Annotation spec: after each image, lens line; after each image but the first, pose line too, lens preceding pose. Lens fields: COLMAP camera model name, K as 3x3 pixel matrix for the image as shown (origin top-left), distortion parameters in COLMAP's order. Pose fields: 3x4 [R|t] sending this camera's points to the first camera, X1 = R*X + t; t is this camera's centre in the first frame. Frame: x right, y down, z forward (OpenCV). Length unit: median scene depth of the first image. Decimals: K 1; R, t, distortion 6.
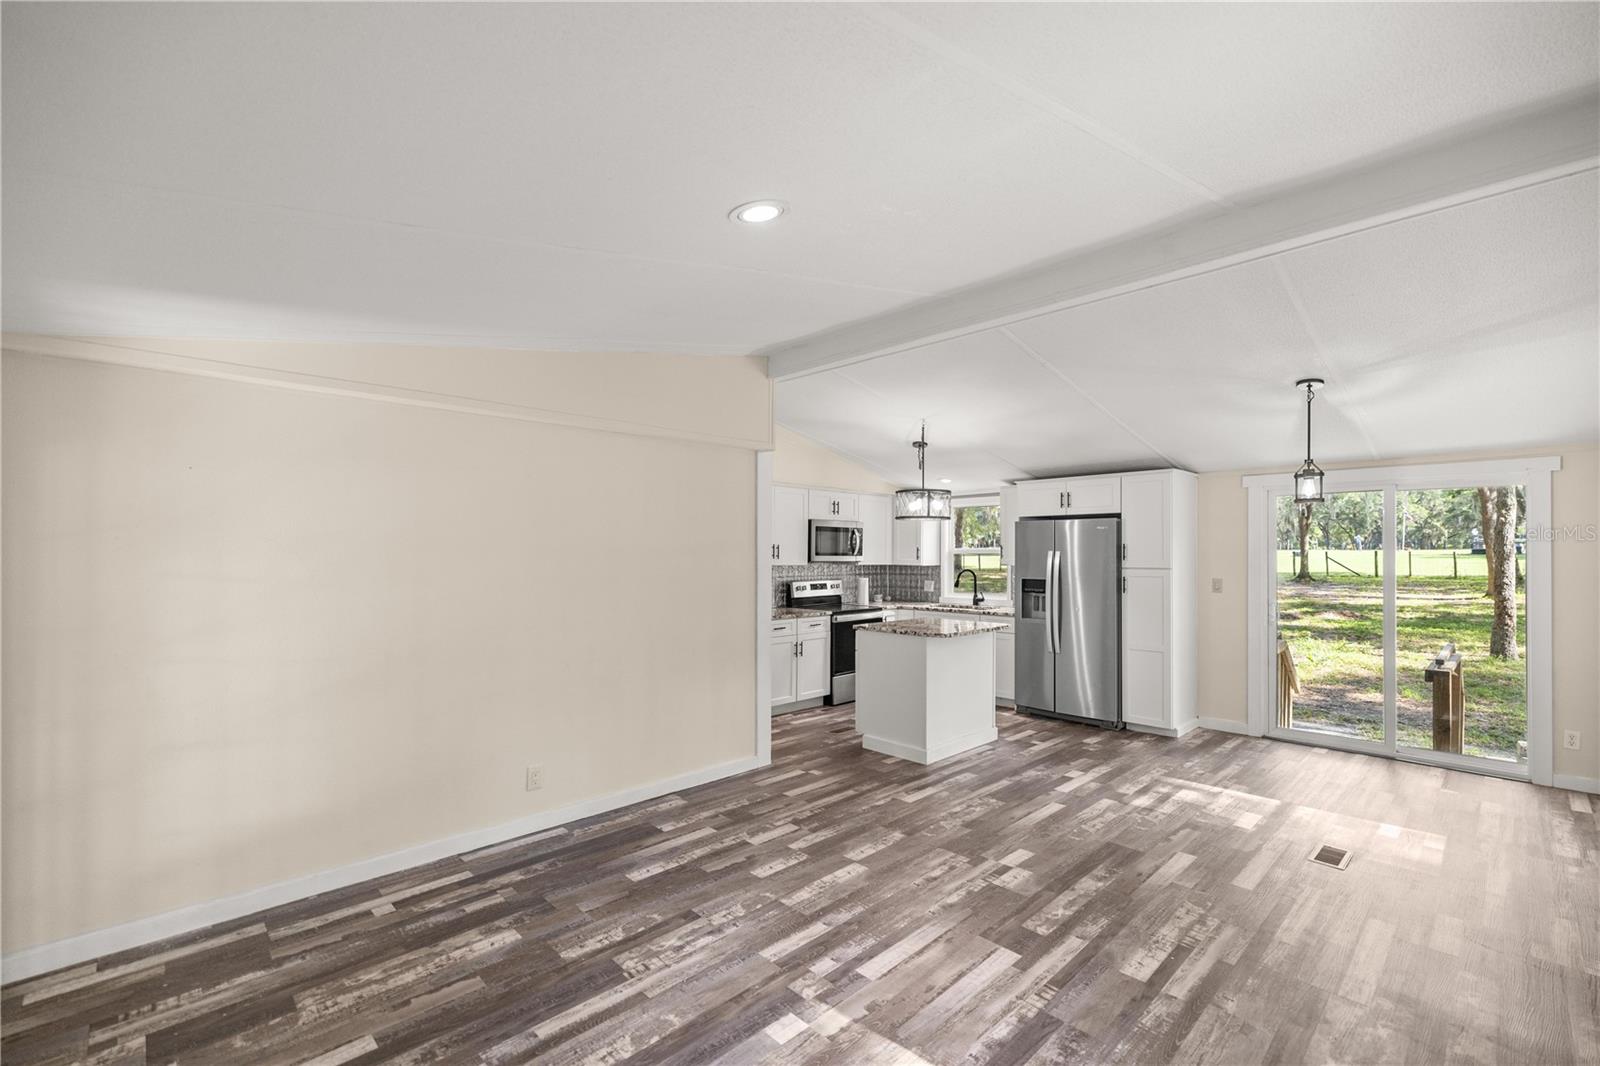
lens RADIAL K [[690.1, 0, 788.6], [0, 690.1, 549.4], [0, 0, 1]] dist [0.001377, 0.000136]
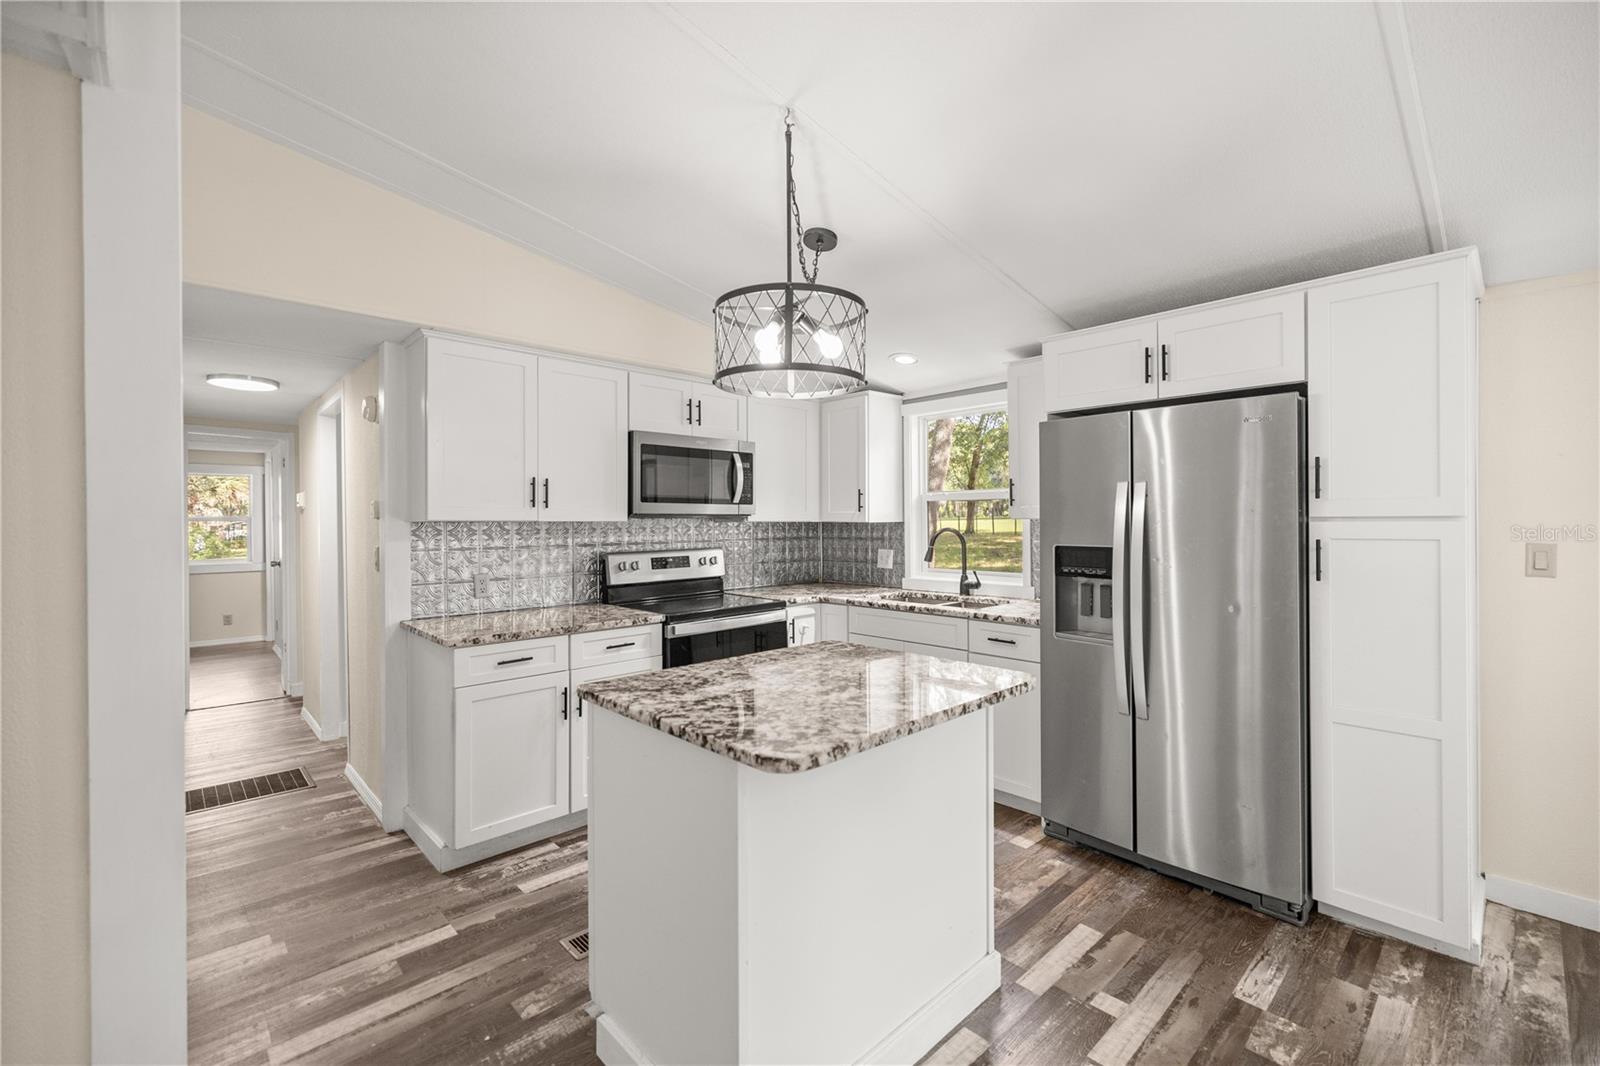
lens RADIAL K [[680.2, 0, 799.9], [0, 680.2, 520.1], [0, 0, 1]] dist [0.002074, 0.000188]
pose [[0.999921, -0.007563, -0.010029, 0.193506], [0.007629, 0.999949, 0.006549, 0.023748], [0.009979, -0.006625, 0.999928, 0.611580]]
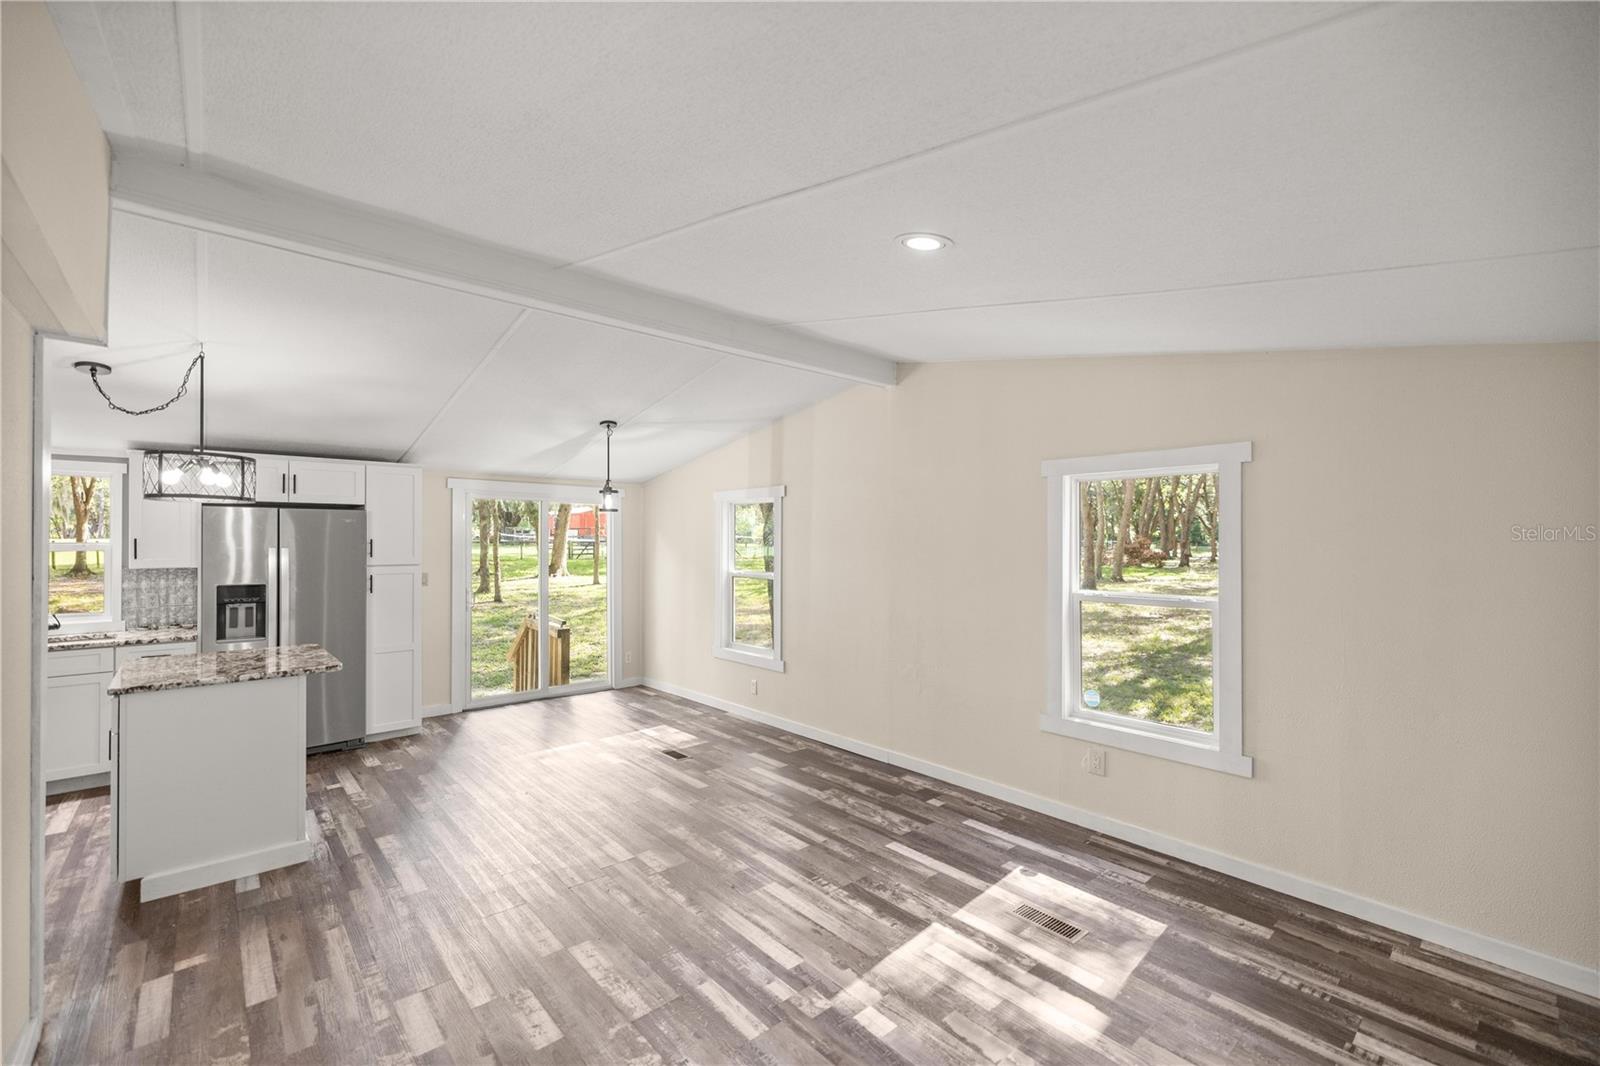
lens RADIAL K [[666.4, 0, 800.0], [0, 666.4, 533.0], [0, 0, 1]] dist [0.002153, 0.000171]
pose [[0.036707, 0.012376, 0.999249, -0.380805], [-0.005393, 0.999911, -0.012186, -0.008705], [-0.999312, -0.004942, 0.036770, 0.406038]]
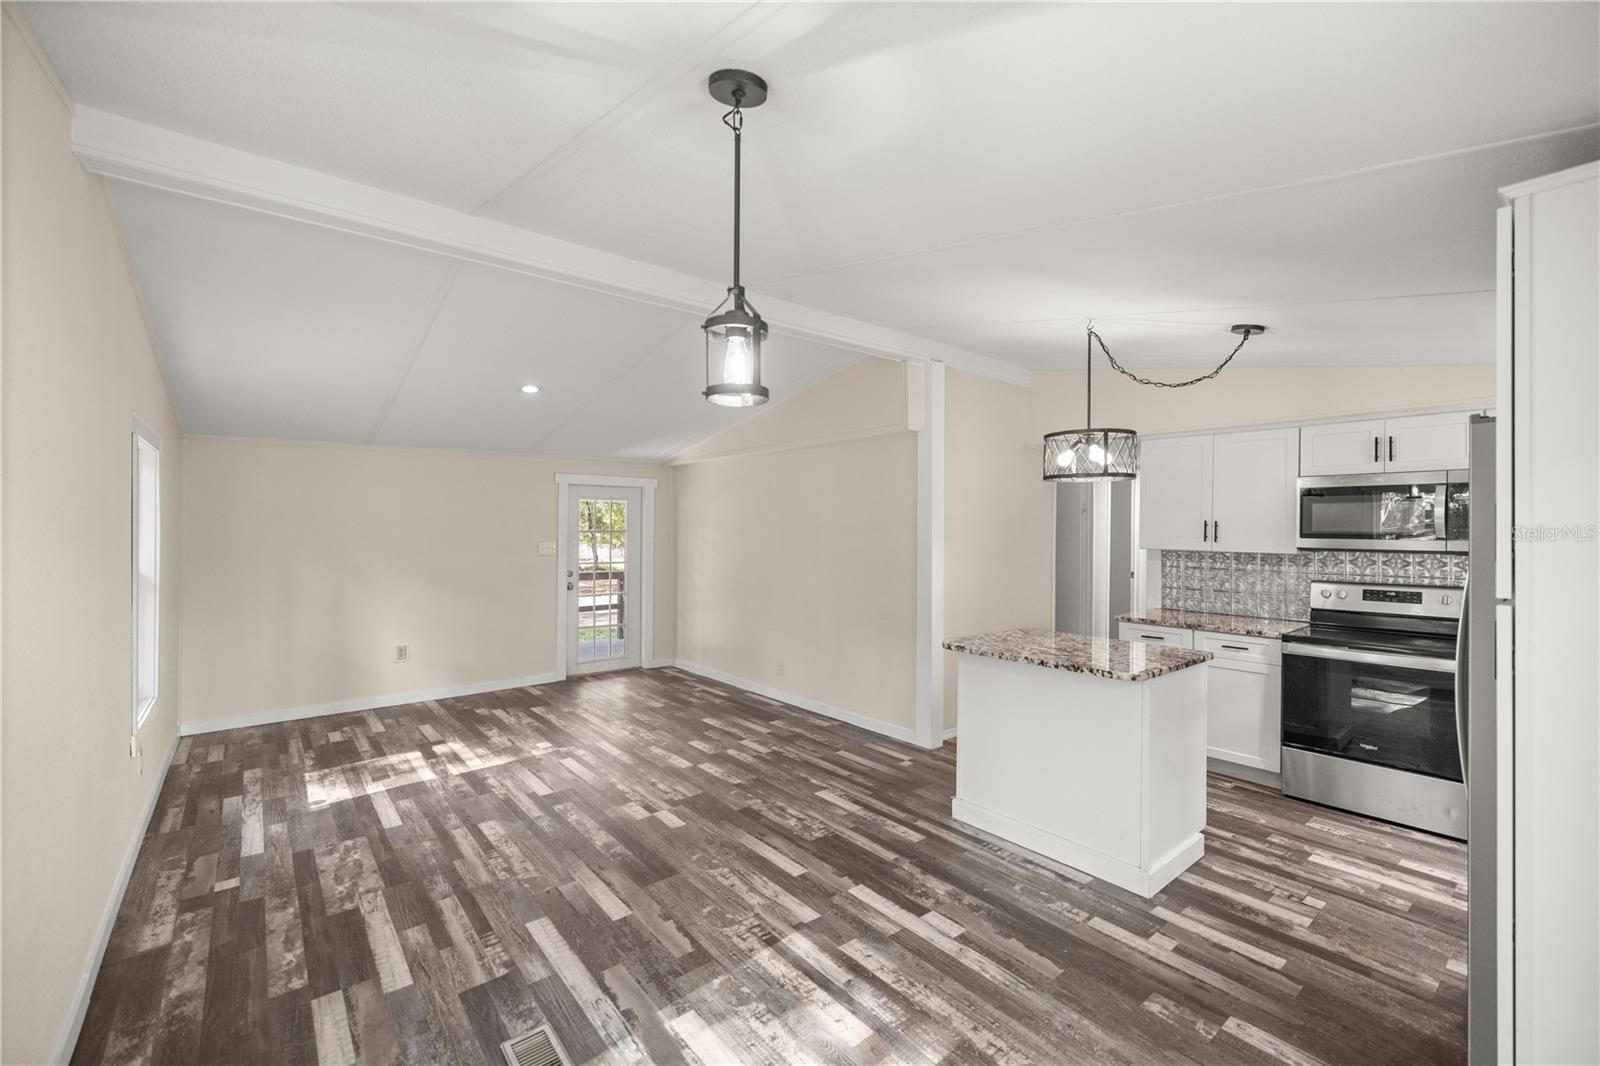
lens RADIAL K [[680.2, 0, 799.9], [0, 680.2, 520.1], [0, 0, 1]] dist [0.002074, 0.000188]
pose [[-0.081928, -0.015865, -0.996512, 0.794599], [0.000448, 0.999873, -0.015955, 0.003234], [0.996638, -0.001753, -0.081910, 0.751018]]
